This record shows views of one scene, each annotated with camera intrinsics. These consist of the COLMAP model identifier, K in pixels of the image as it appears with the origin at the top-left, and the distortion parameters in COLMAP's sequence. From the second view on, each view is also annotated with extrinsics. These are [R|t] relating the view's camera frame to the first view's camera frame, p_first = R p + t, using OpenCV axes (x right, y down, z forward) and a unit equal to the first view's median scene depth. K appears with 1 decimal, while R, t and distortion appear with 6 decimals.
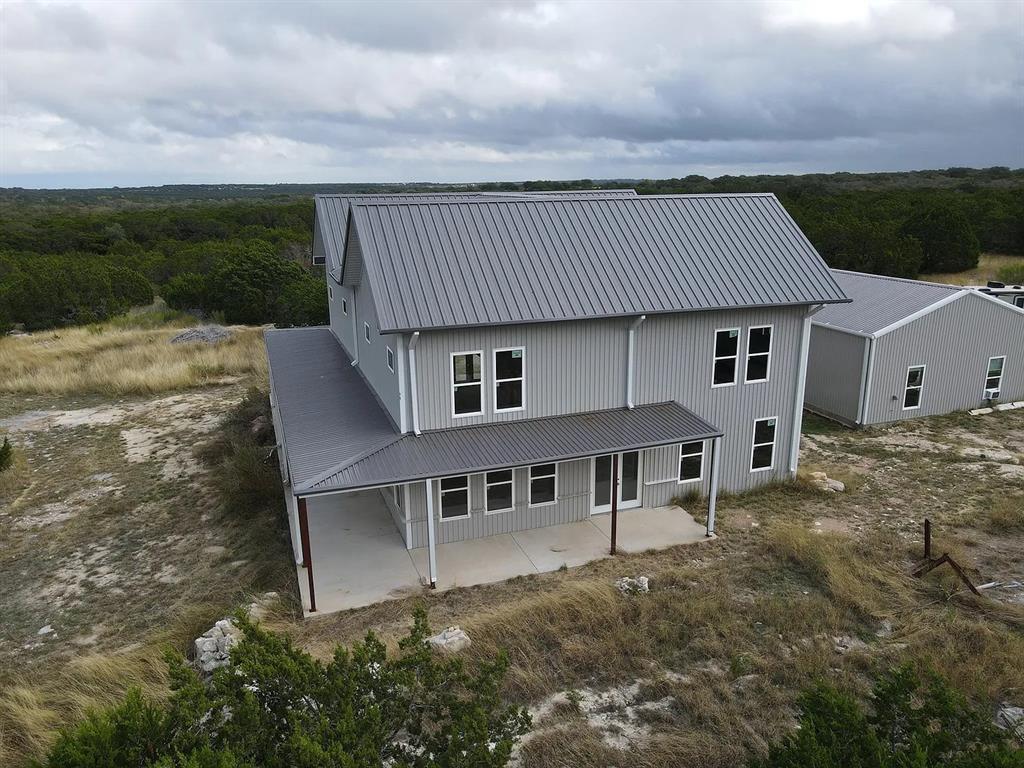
lens RADIAL K [[751.8, 0, 506.0], [0, 751.8, 409.0], [0, 0, 1]] dist [0.021666, 0.002148]
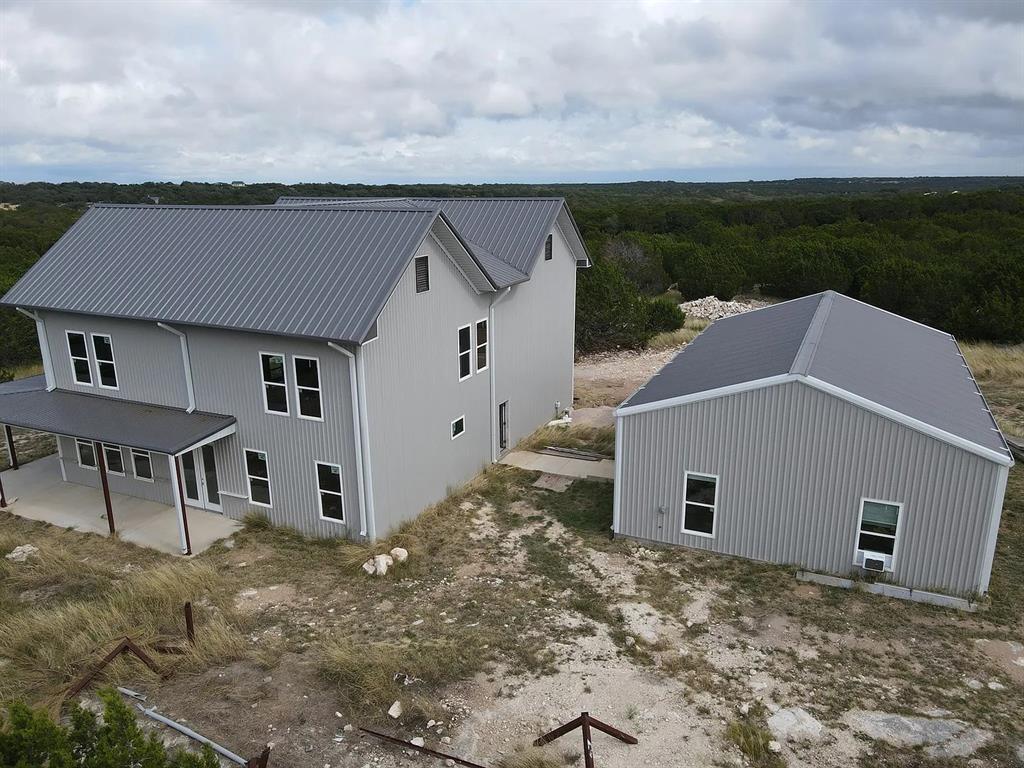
lens RADIAL K [[754.3, 0, 512.0], [0, 754.3, 384.0], [0, 0, 1]] dist [0.012725, 0.007561]
pose [[0.713998, 0.190618, -0.673700, 0.403695], [-0.205282, 0.976932, 0.058853, -0.065489], [0.669377, 0.096277, 0.736658, 0.181074]]
